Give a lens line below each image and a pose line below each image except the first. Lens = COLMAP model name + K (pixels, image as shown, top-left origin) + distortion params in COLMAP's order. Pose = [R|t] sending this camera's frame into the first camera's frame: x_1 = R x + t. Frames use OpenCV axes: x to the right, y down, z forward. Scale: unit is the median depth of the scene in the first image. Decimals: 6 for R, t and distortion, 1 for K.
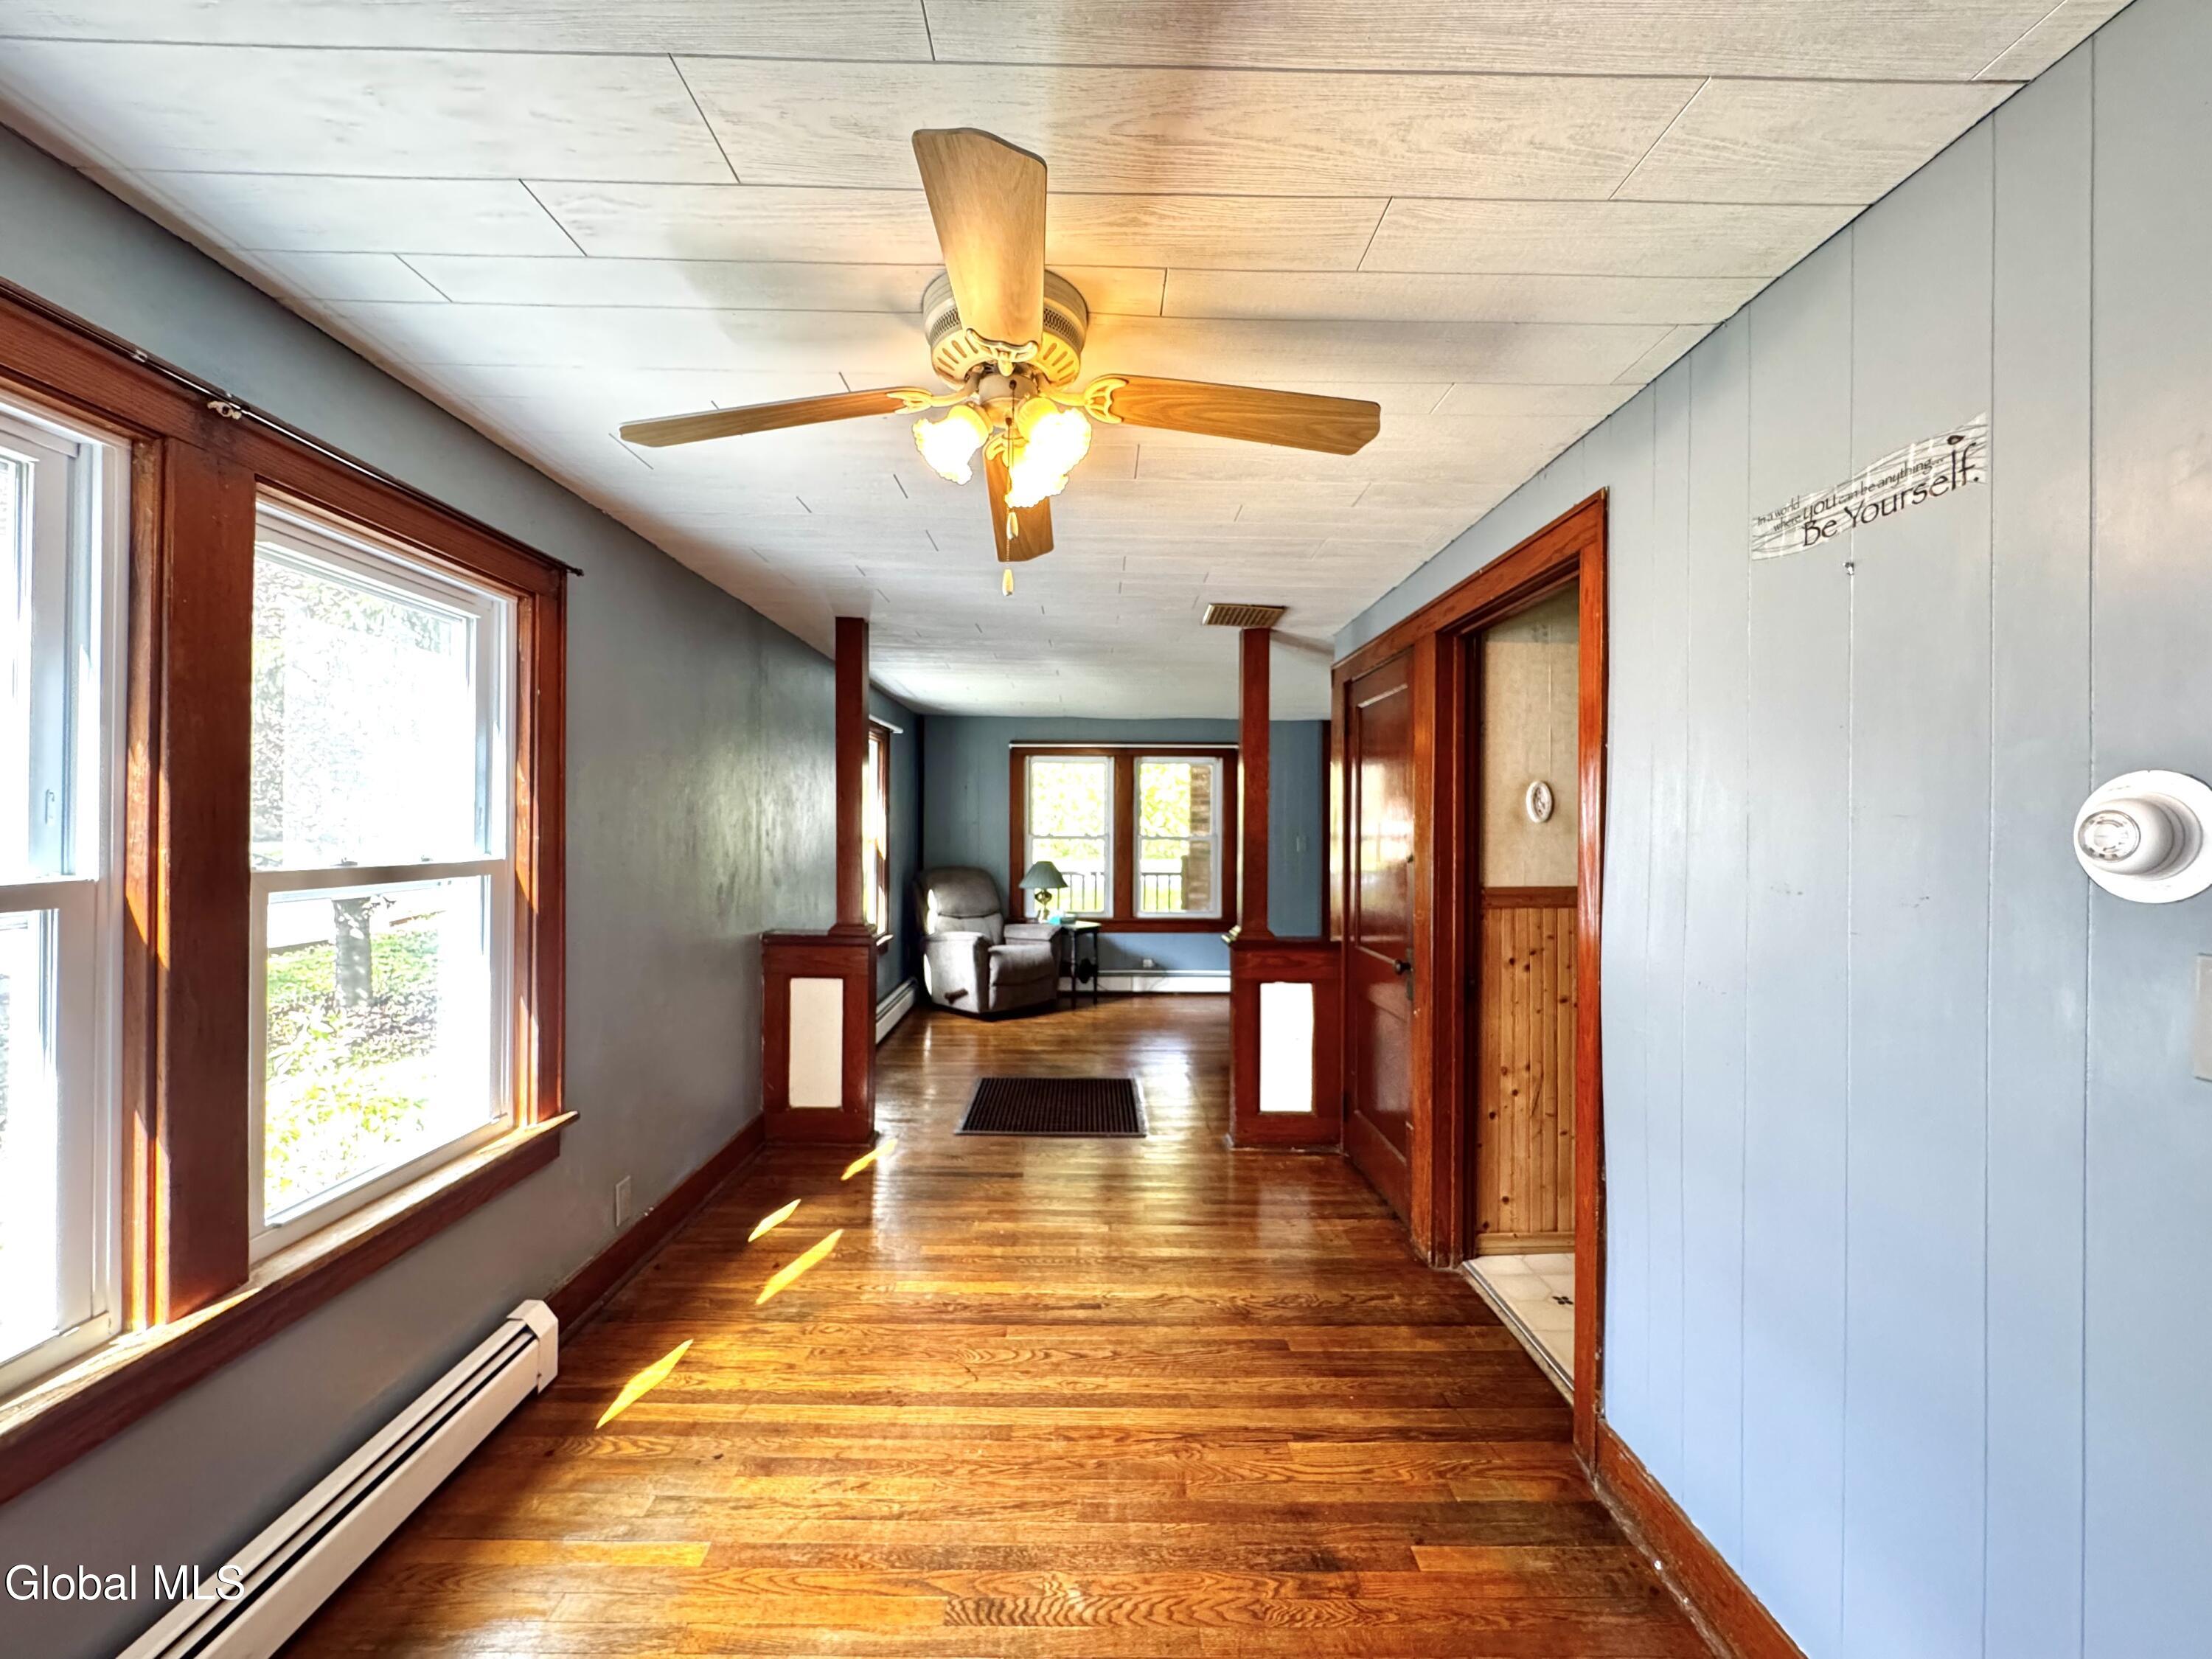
lens RADIAL K [[894.0, 0, 1107.3], [0, 894.0, 819.2], [0, 0, 1]] dist [-0.001144, 0.000803]
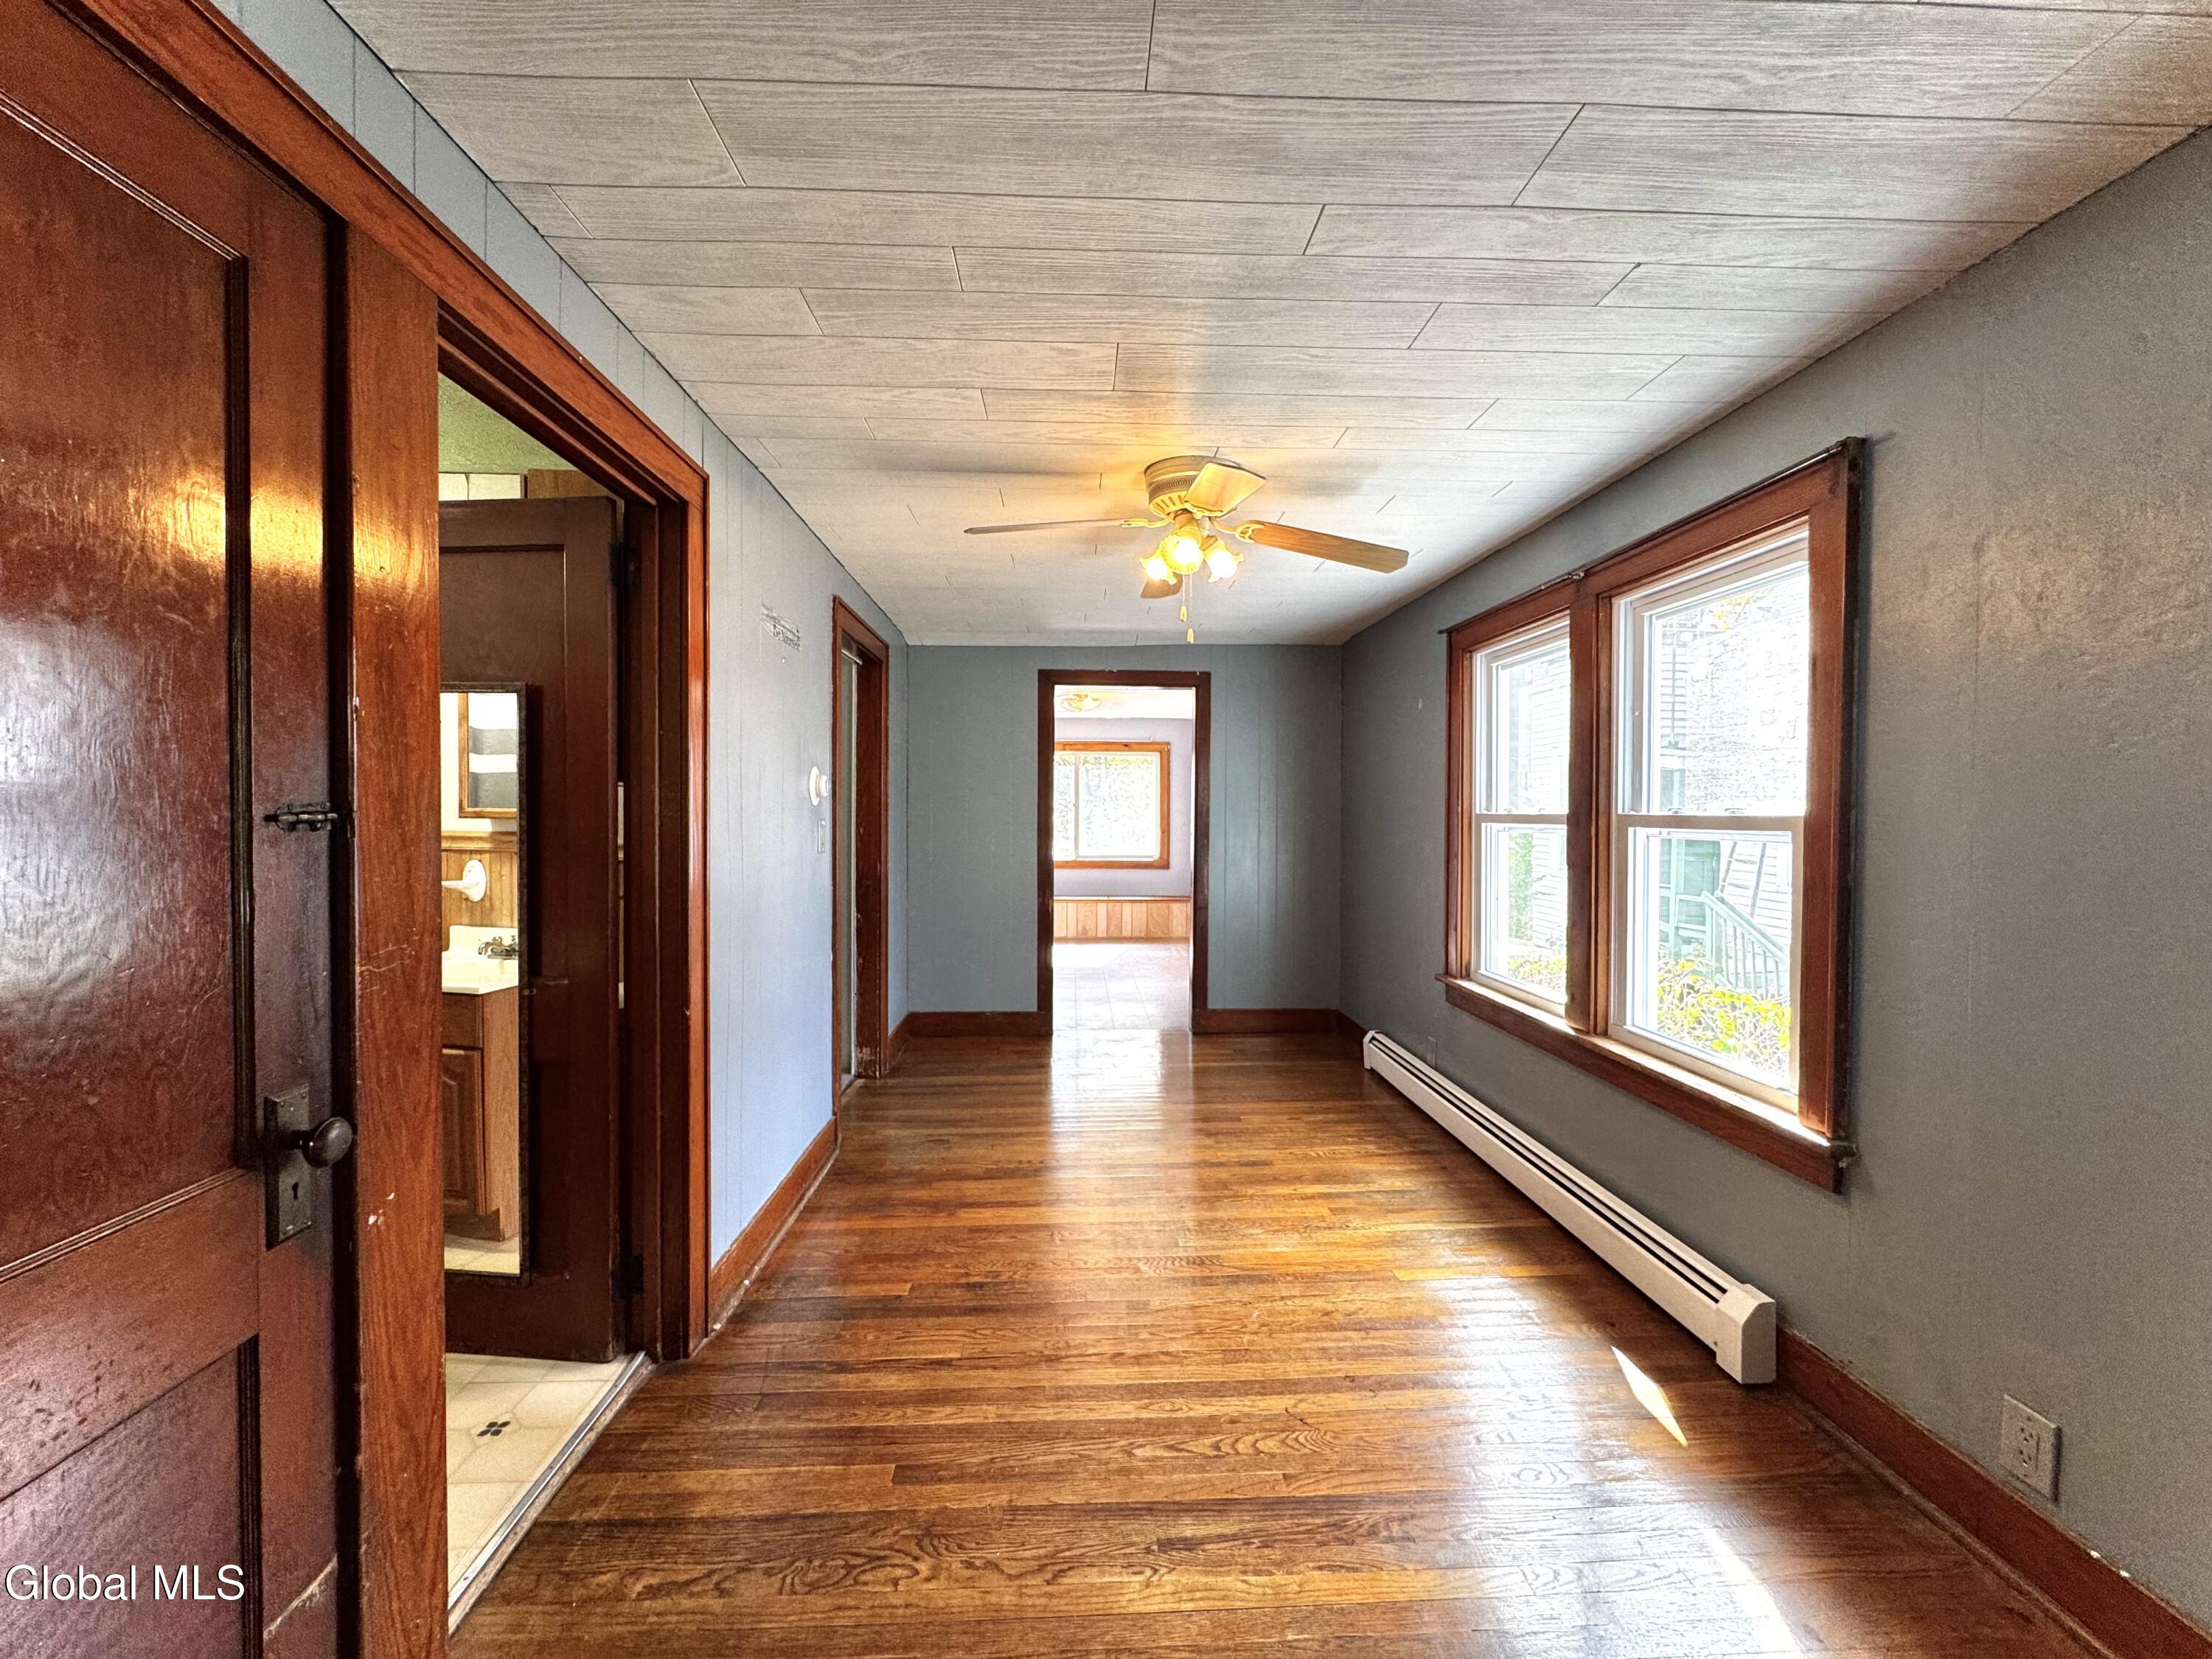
lens RADIAL K [[894.0, 0, 1107.3], [0, 894.0, 819.2], [0, 0, 1]] dist [-0.001144, 0.000803]
pose [[-0.999533, -0.013289, -0.027500, 0.054632], [-0.013362, 0.999908, 0.002493, 0.048658], [0.027465, 0.002860, -0.999619, 1.708091]]
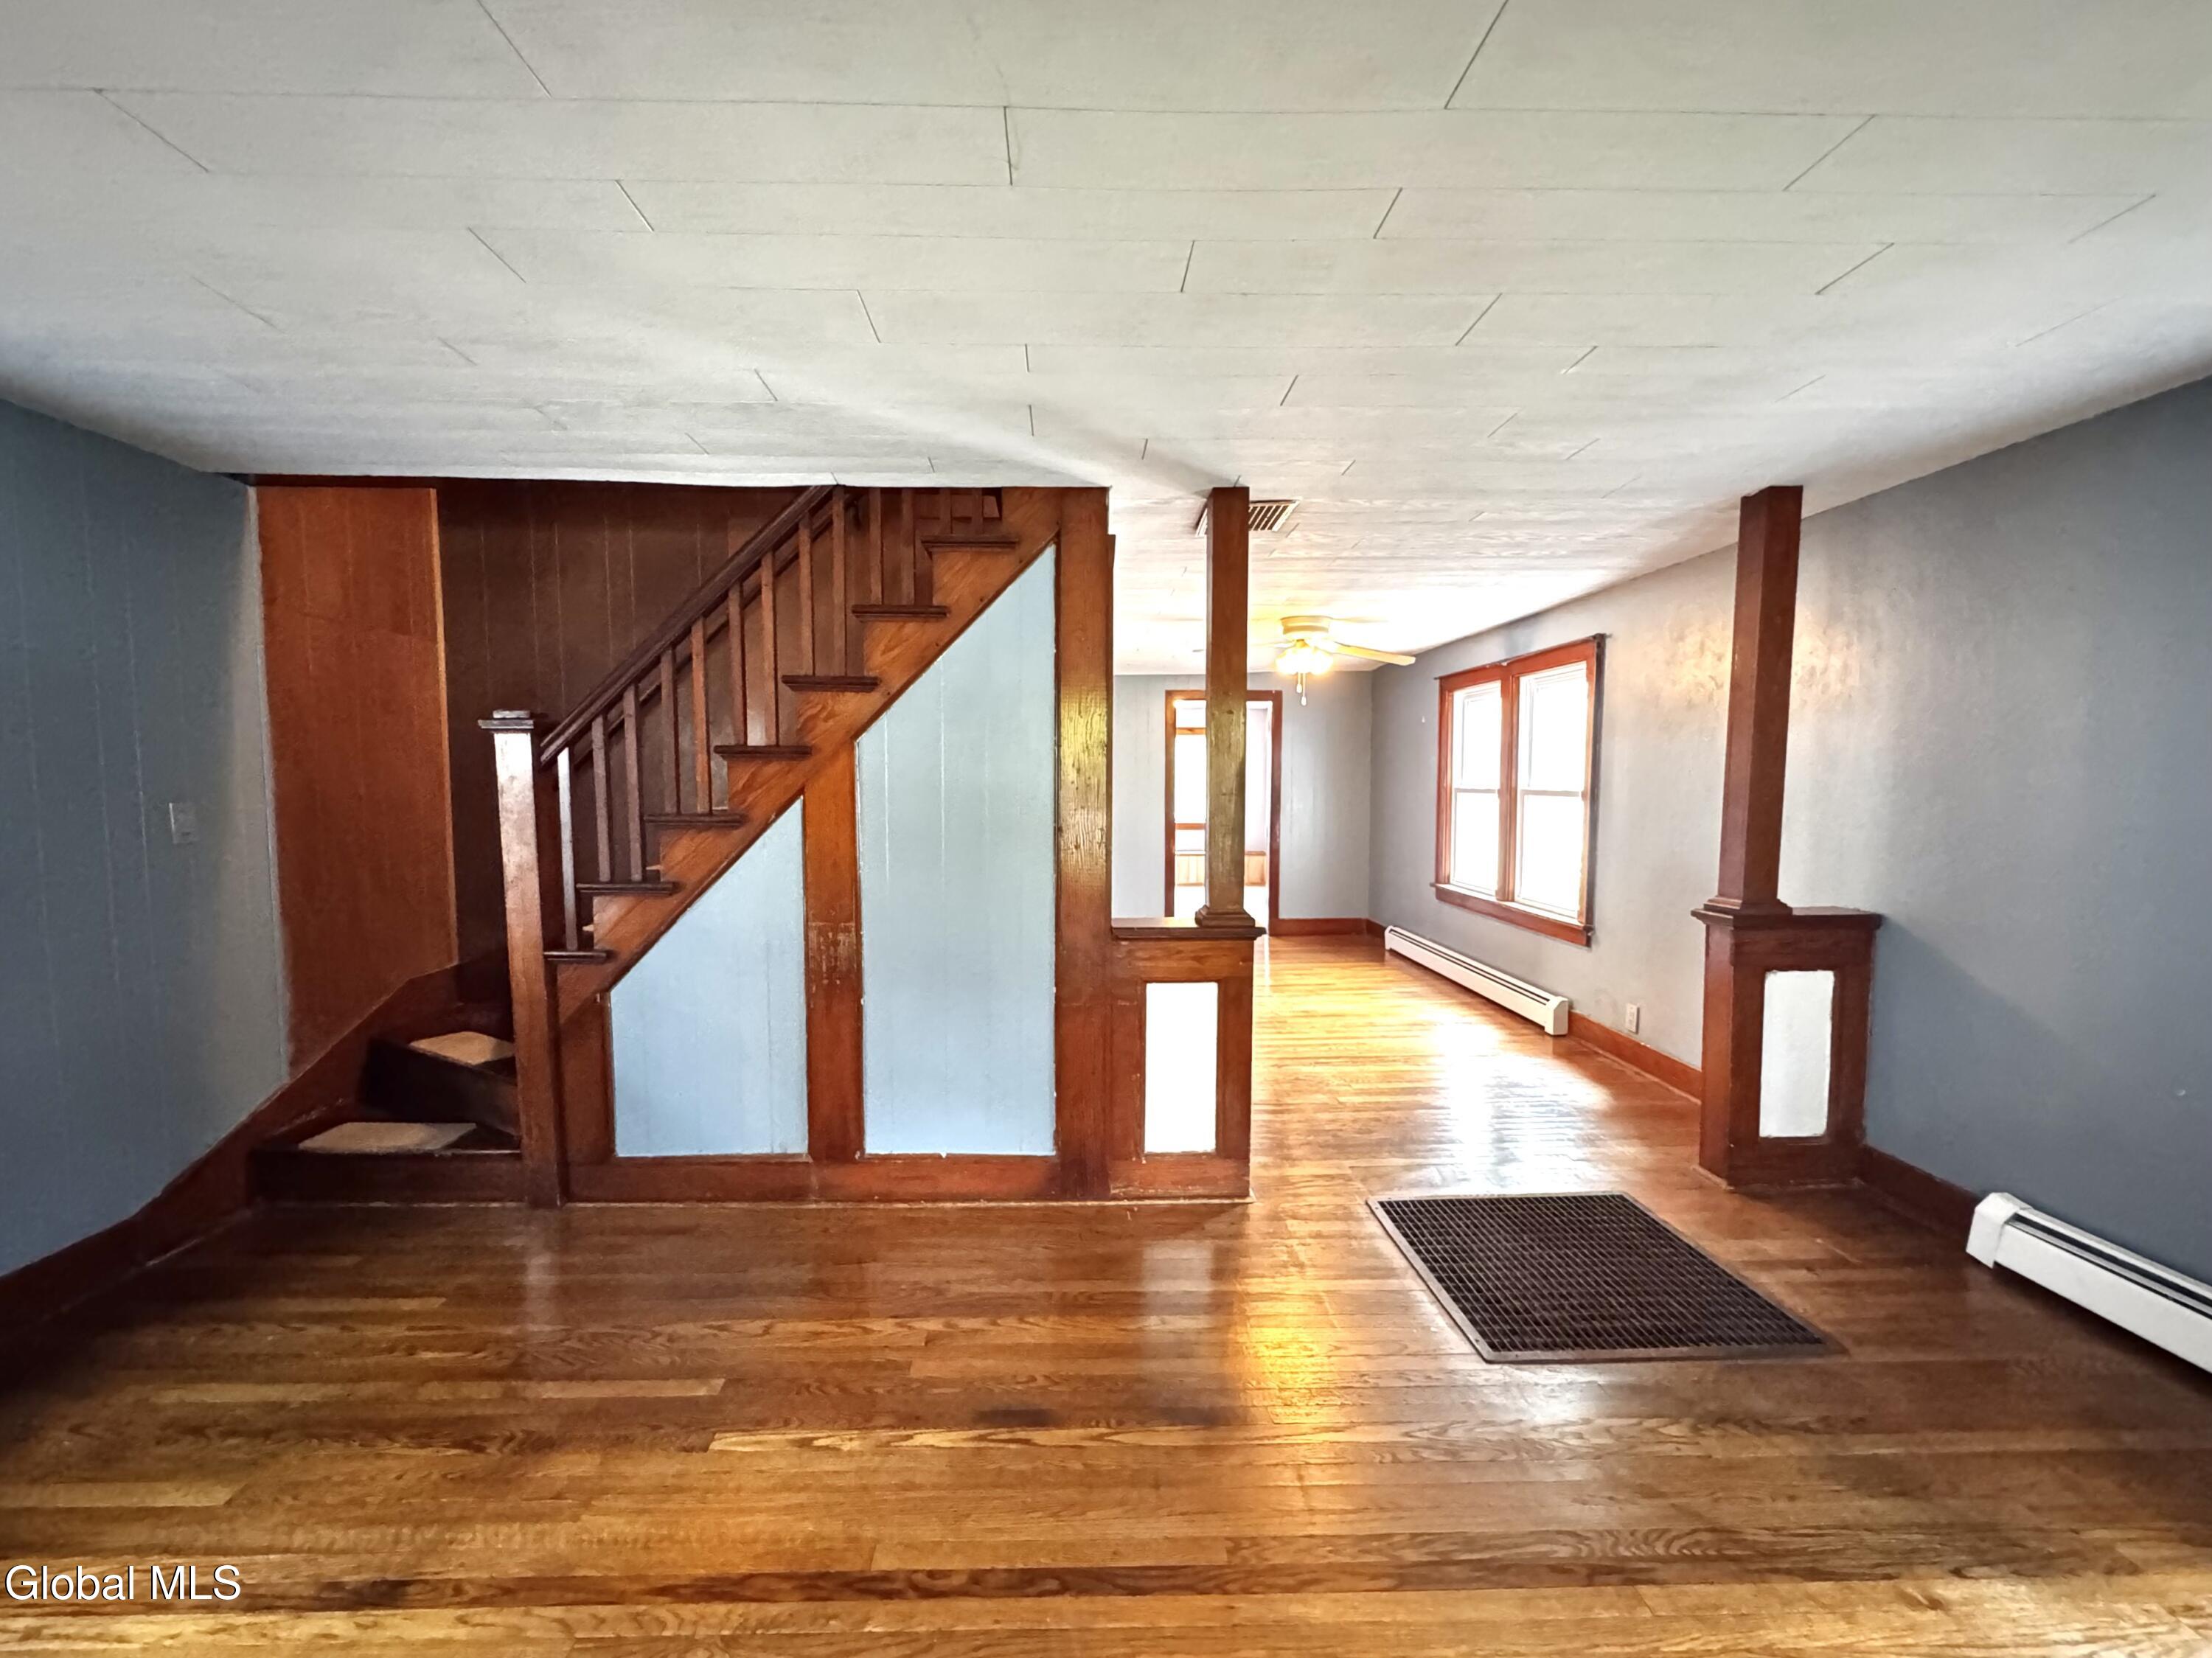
lens RADIAL K [[893.9, 0, 1107.3], [0, 893.9, 818.7], [0, 0, 1]] dist [-0.001144, 0.000803]
pose [[-0.999808, -0.009372, -0.017215, 0.435229], [-0.010032, 0.999202, 0.038664, 0.035497], [0.016839, 0.038829, -0.999104, 2.784297]]
